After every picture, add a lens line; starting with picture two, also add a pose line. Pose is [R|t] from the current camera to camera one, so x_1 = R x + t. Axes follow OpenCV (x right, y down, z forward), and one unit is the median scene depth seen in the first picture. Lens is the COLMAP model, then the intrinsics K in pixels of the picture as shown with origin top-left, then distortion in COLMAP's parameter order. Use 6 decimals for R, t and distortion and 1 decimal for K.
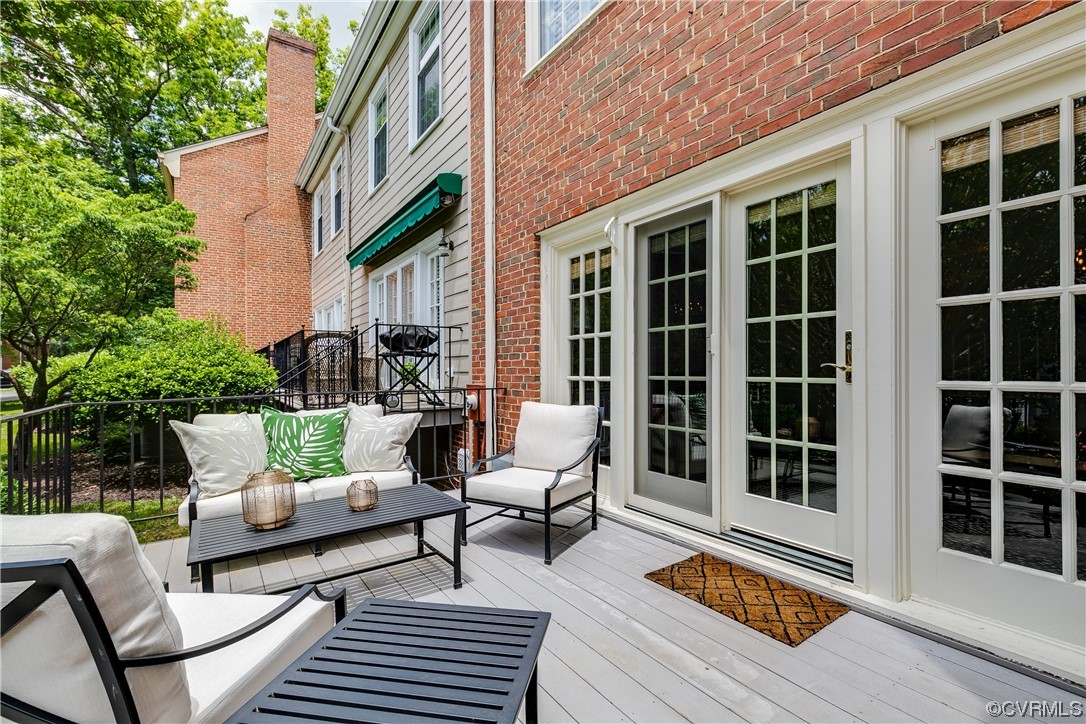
lens RADIAL K [[476.2, 0, 542.3], [0, 476.2, 375.5], [0, 0, 1]] dist [0.000212, -0.000332]
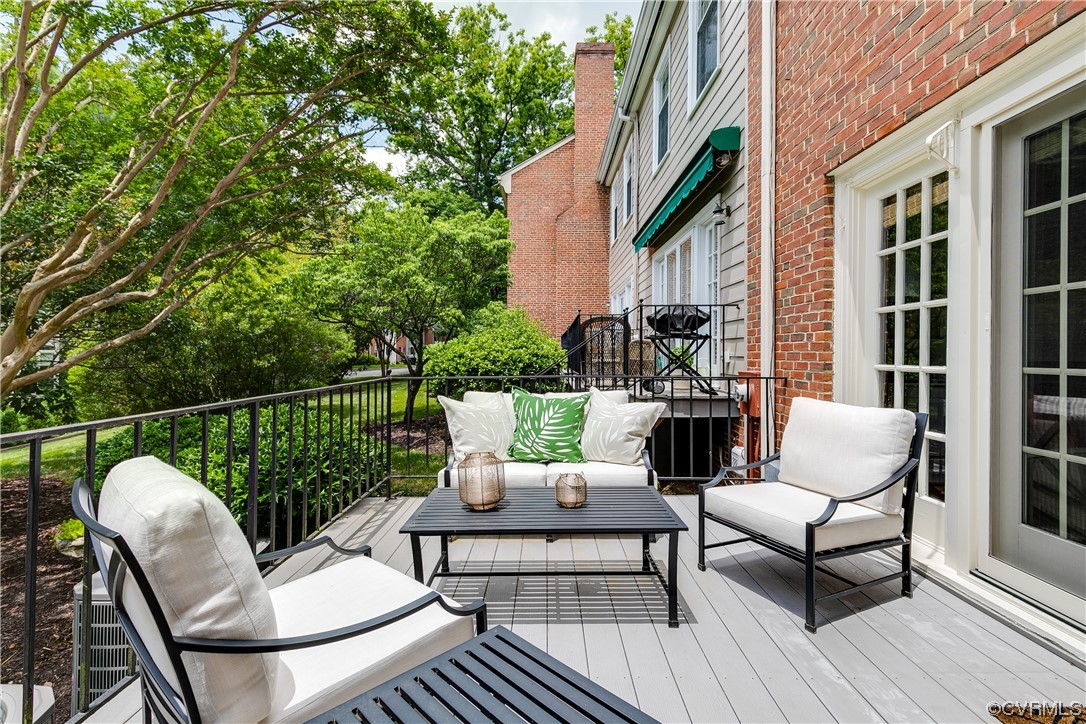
lens RADIAL K [[486.6, 0, 544.1], [0, 486.6, 355.1], [0, 0, 1]] dist [0.002605, -0.000462]
pose [[0.821263, 0.011290, -0.570439, 0.062162], [-0.016174, 0.999863, -0.003496, -0.002031], [0.570321, 0.012098, 0.821333, 0.115585]]
